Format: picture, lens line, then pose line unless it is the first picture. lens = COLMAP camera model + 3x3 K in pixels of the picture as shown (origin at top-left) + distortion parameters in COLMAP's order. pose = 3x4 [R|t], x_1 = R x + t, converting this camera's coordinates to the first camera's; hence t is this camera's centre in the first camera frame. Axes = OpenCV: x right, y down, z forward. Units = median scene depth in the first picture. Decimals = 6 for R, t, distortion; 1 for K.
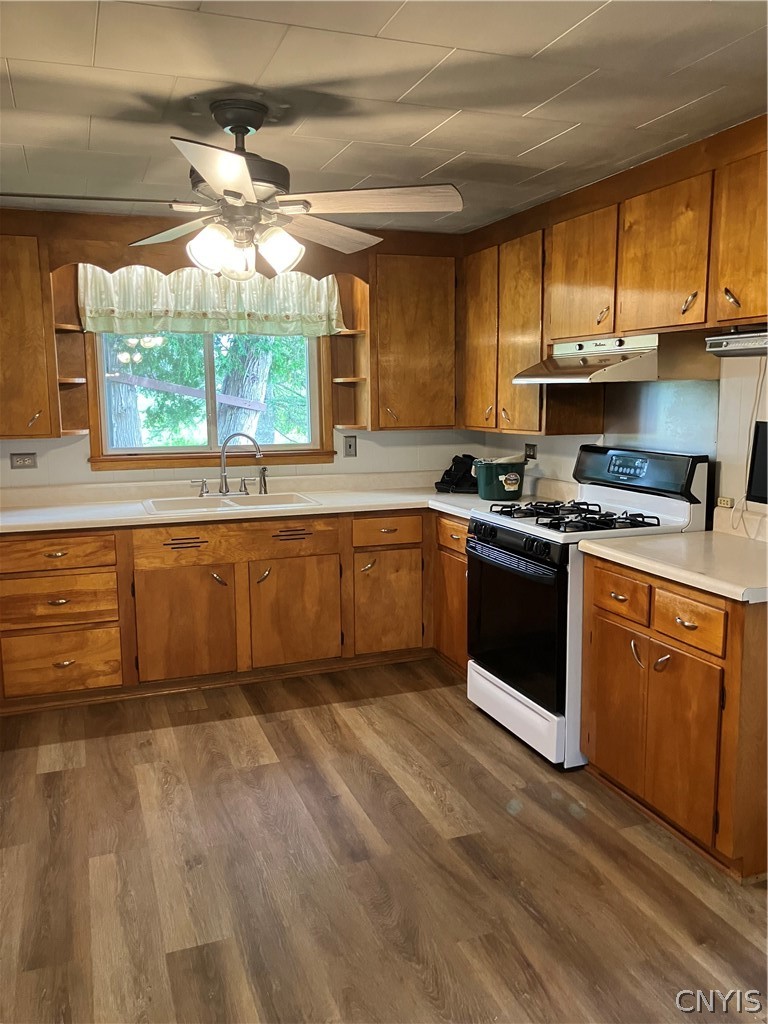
lens RADIAL K [[852.2, 0, 397.2], [0, 852.2, 516.1], [0, 0, 1]] dist [0.036583, -0.049219]
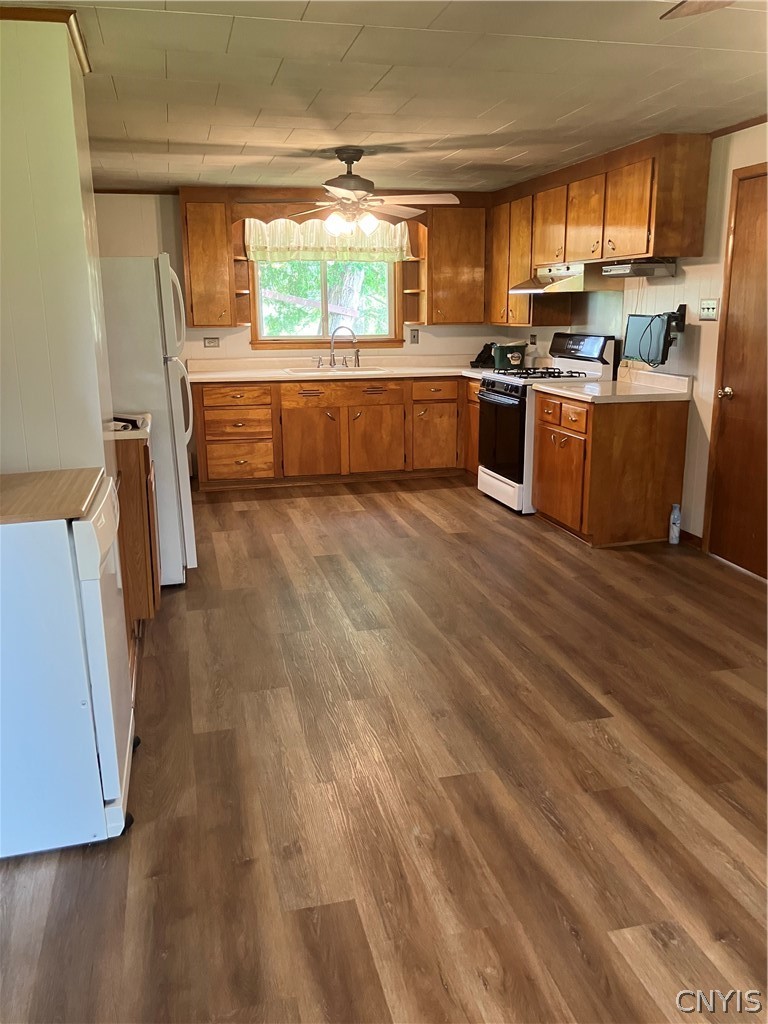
lens RADIAL K [[852.2, 0, 390.1], [0, 852.2, 522.8], [0, 0, 1]] dist [0.036583, -0.049219]
pose [[0.993451, 0.028486, -0.110647, 0.103993], [-0.016613, 0.994144, 0.106775, 0.113429], [0.113041, -0.104237, 0.988107, -0.706311]]
